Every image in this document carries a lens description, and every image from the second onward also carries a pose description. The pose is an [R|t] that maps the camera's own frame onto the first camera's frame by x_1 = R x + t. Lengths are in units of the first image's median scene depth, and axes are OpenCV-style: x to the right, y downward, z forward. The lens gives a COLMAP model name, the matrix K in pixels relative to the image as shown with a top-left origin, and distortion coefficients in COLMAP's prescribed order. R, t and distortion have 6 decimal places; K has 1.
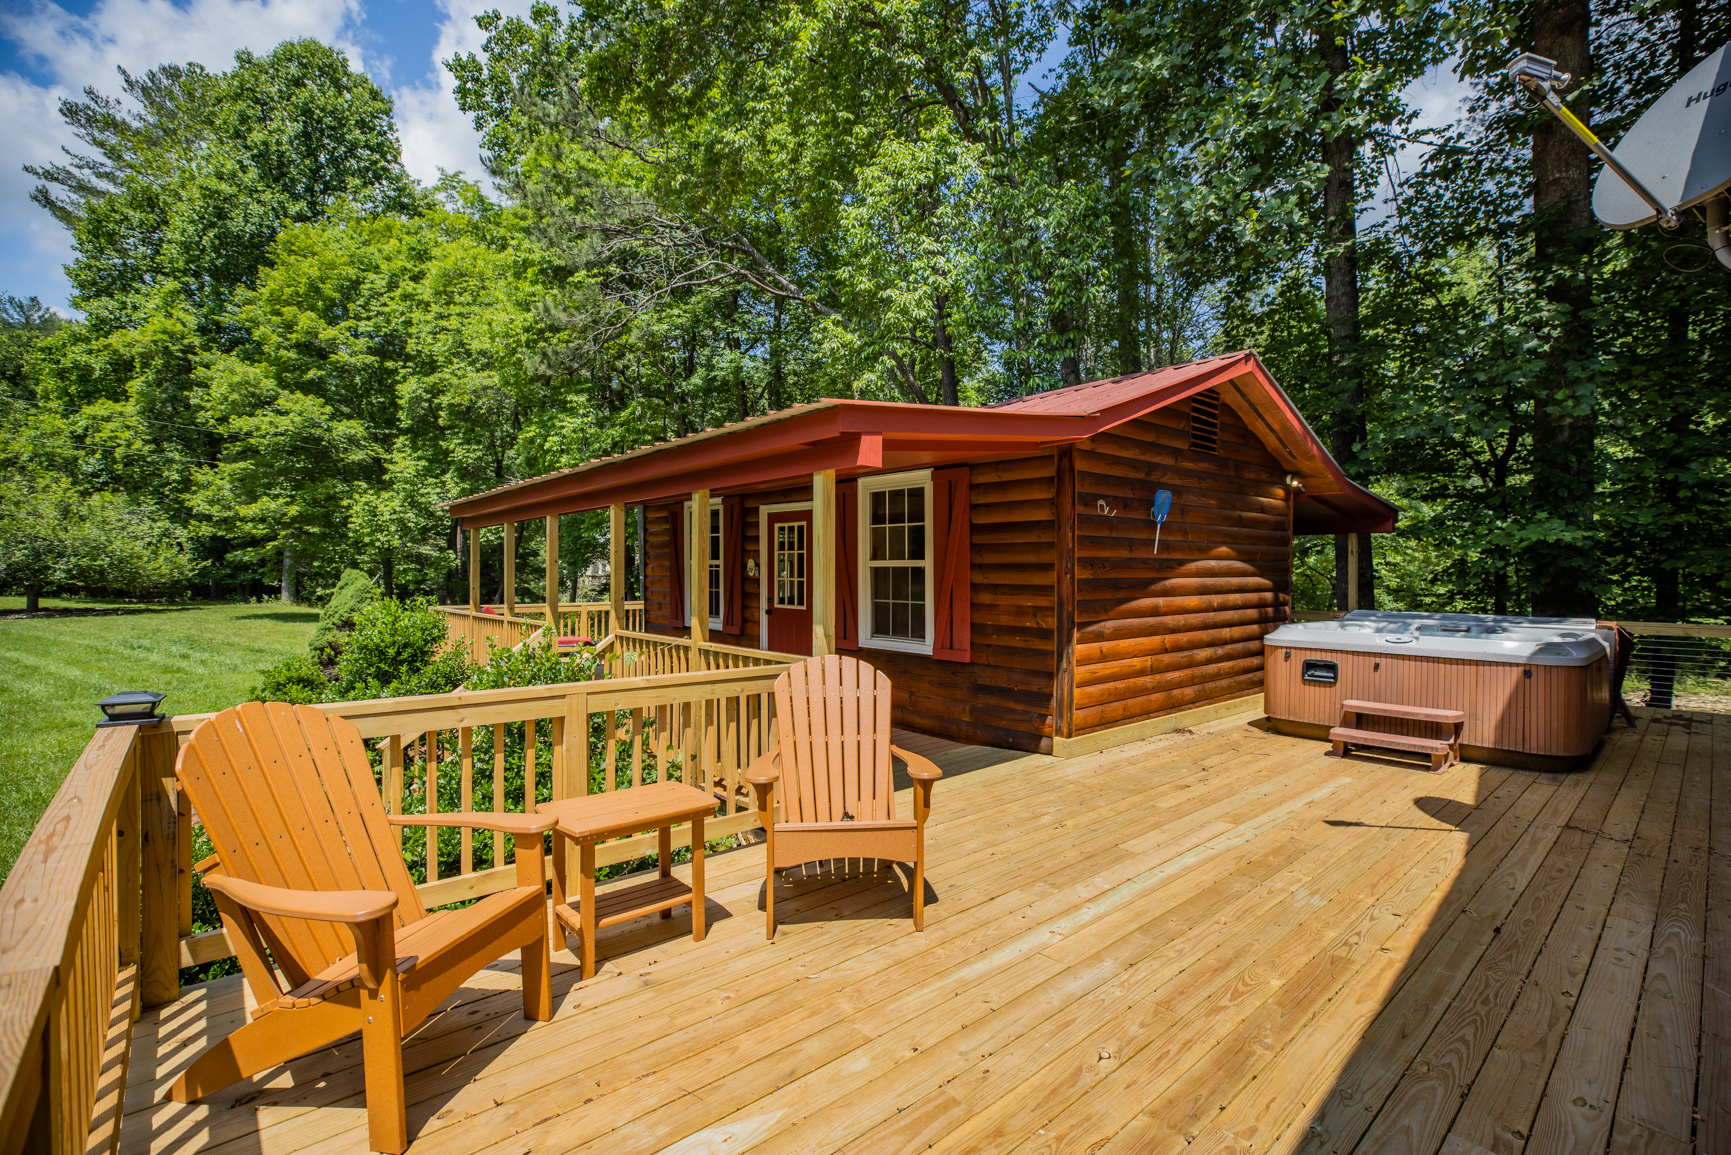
lens RADIAL K [[793.9, 0, 883.2], [0, 793.9, 574.4], [0, 0, 1]] dist [-0.029668, 0.001191]
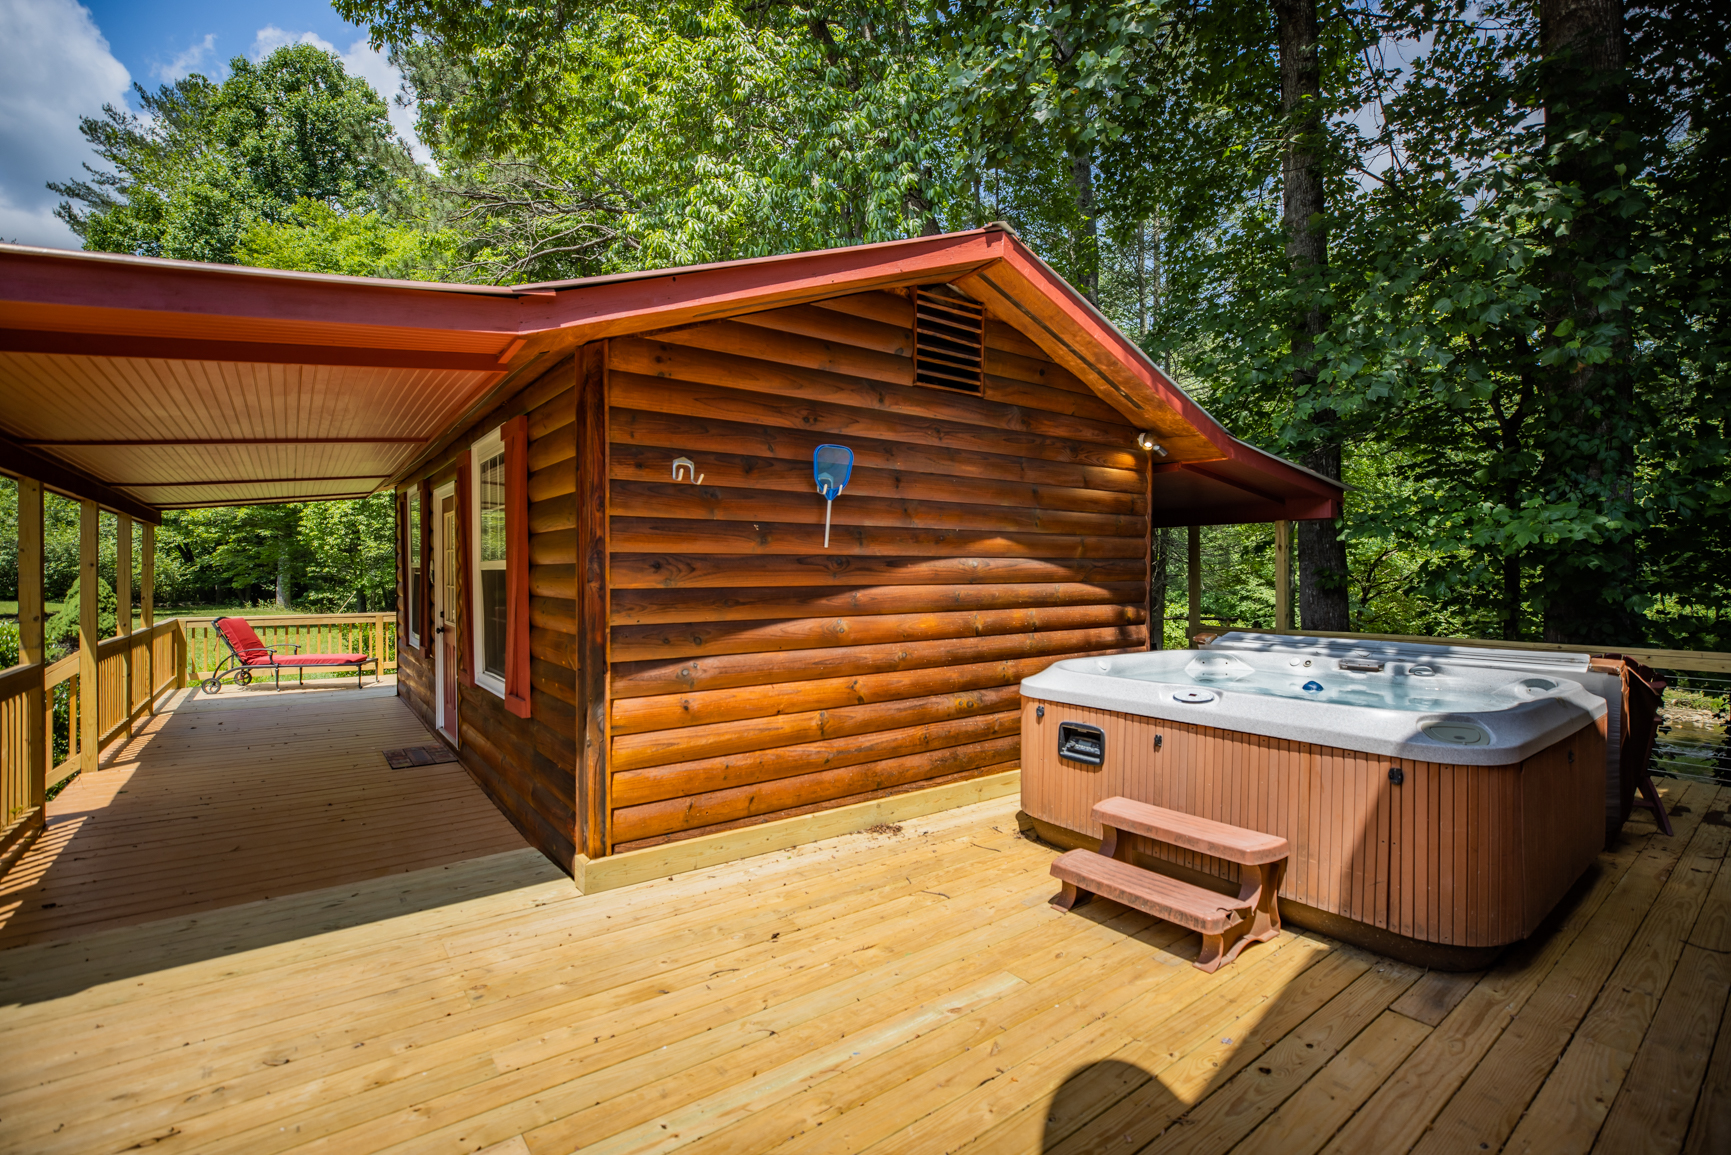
lens RADIAL K [[793.9, 0, 871.5], [0, 793.9, 576.2], [0, 0, 1]] dist [-0.029668, 0.001191]
pose [[0.996810, -0.002201, -0.079778, 0.337306], [0.002104, 0.999997, -0.001298, -0.001960], [0.079781, 0.001126, 0.996812, 0.296883]]
